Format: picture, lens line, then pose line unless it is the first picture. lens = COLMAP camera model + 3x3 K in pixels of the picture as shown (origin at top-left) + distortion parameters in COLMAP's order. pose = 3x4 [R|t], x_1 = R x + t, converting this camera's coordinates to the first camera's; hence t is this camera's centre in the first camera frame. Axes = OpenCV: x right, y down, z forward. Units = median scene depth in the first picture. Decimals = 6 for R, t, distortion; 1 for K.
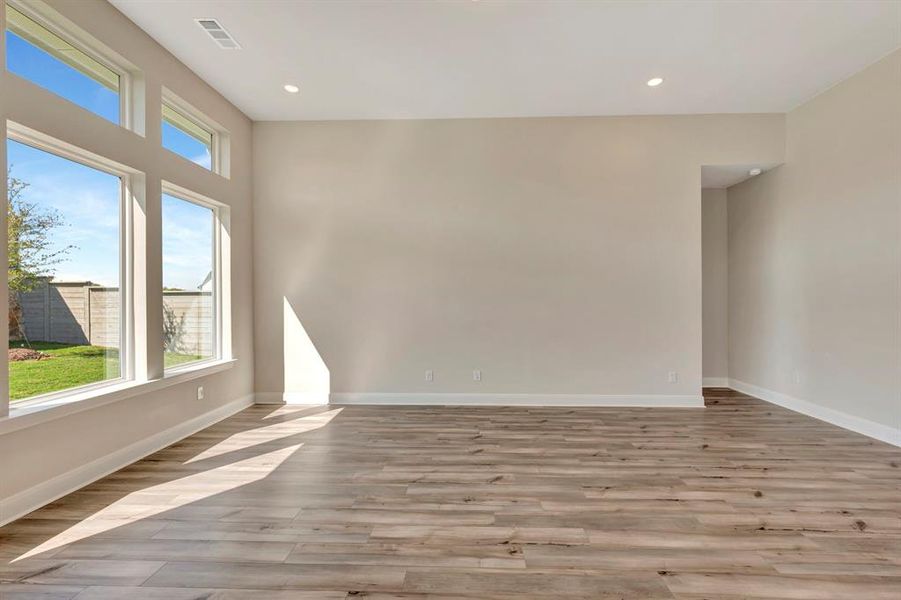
lens RADIAL K [[400.8, 0, 455.5], [0, 400.8, 298.4], [0, 0, 1]] dist [-0.000938, -0.000058]
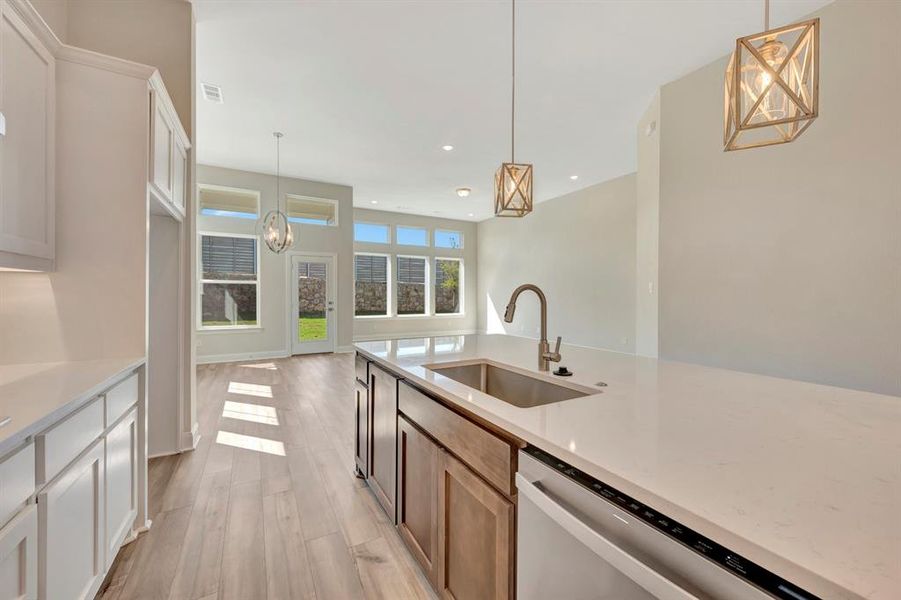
lens RADIAL K [[358.6, 0, 453.4], [0, 358.6, 295.6], [0, 0, 1]] dist [-0.000249, -0.000015]
pose [[0.519316, 0.005872, -0.854562, 1.875360], [-0.001627, 0.999981, 0.005883, 0.009632], [0.854581, -0.001665, 0.519315, -0.421477]]
